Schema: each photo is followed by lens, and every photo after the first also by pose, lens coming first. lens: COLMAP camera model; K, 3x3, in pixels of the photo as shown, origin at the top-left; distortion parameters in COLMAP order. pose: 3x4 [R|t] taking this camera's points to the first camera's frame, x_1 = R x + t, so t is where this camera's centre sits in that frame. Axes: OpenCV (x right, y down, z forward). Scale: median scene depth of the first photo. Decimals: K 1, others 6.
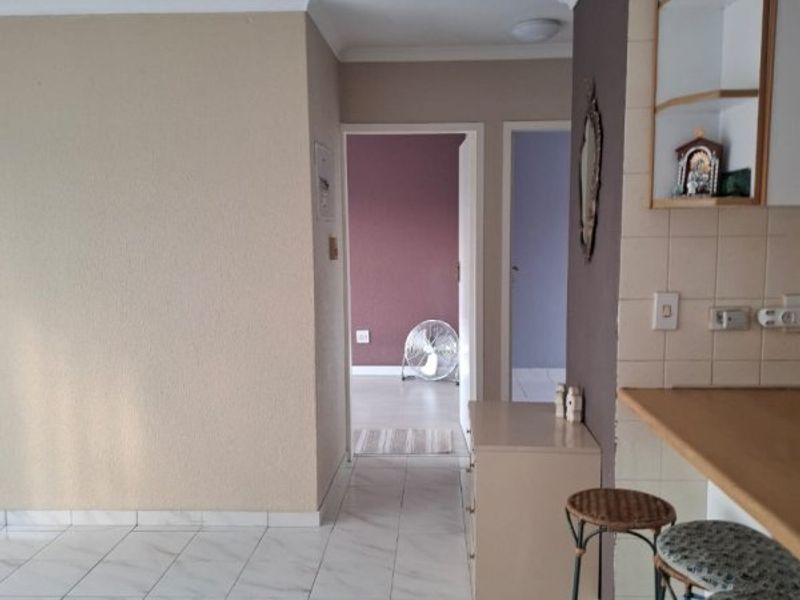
lens RADIAL K [[715.5, 0, 400.0], [0, 715.5, 300.0], [0, 0, 1]] dist [0.012109, 0.004596]
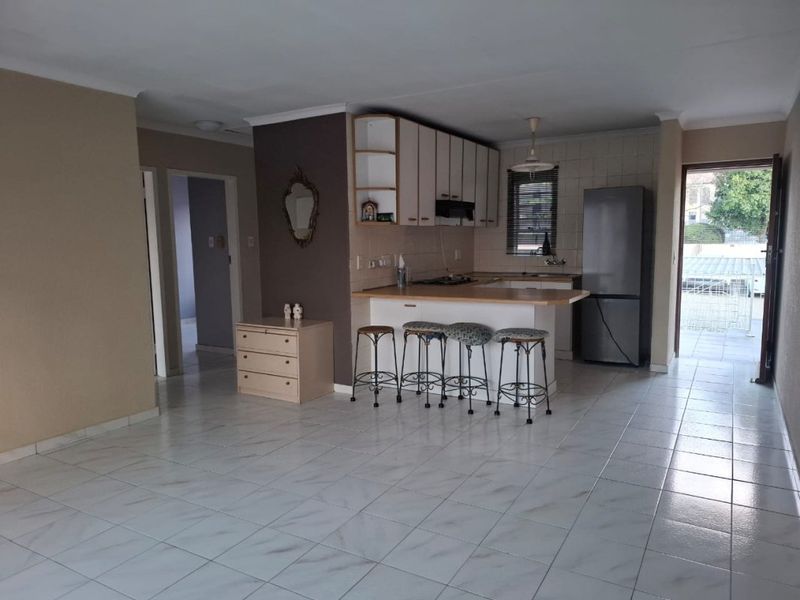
lens RADIAL K [[562.6, 0, 400.0], [0, 562.6, 300.0], [0, 0, 1]] dist [0.083059, -0.087972]
pose [[0.473737, -0.093556, 0.875683, -1.468927], [0.087925, 0.994398, 0.058673, 0.045583], [-0.876266, 0.049199, 0.479309, -0.160957]]
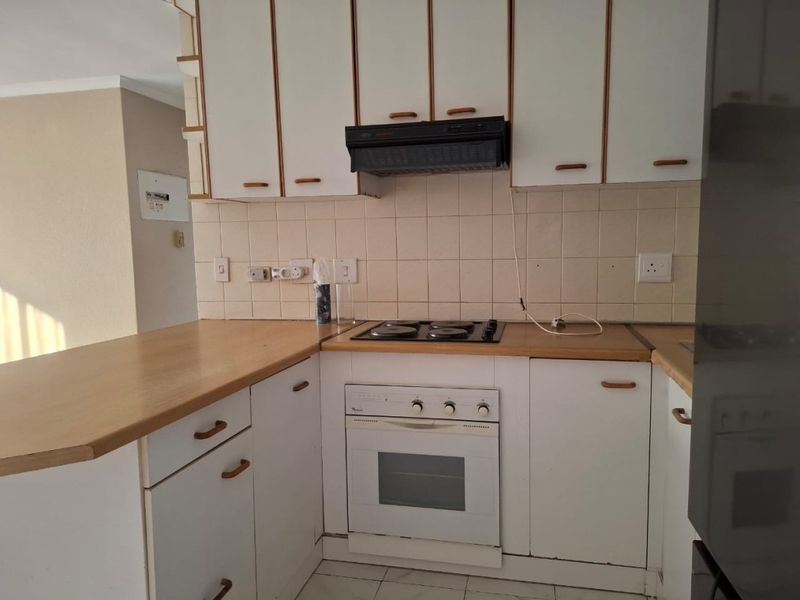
lens RADIAL K [[562.6, 0, 400.0], [0, 562.6, 300.0], [0, 0, 1]] dist [0.083059, -0.087972]
pose [[0.980411, 0.012584, -0.196562, 1.002774], [-0.011760, 0.999916, 0.005362, 0.071151], [0.196613, -0.002945, 0.980477, -0.145328]]
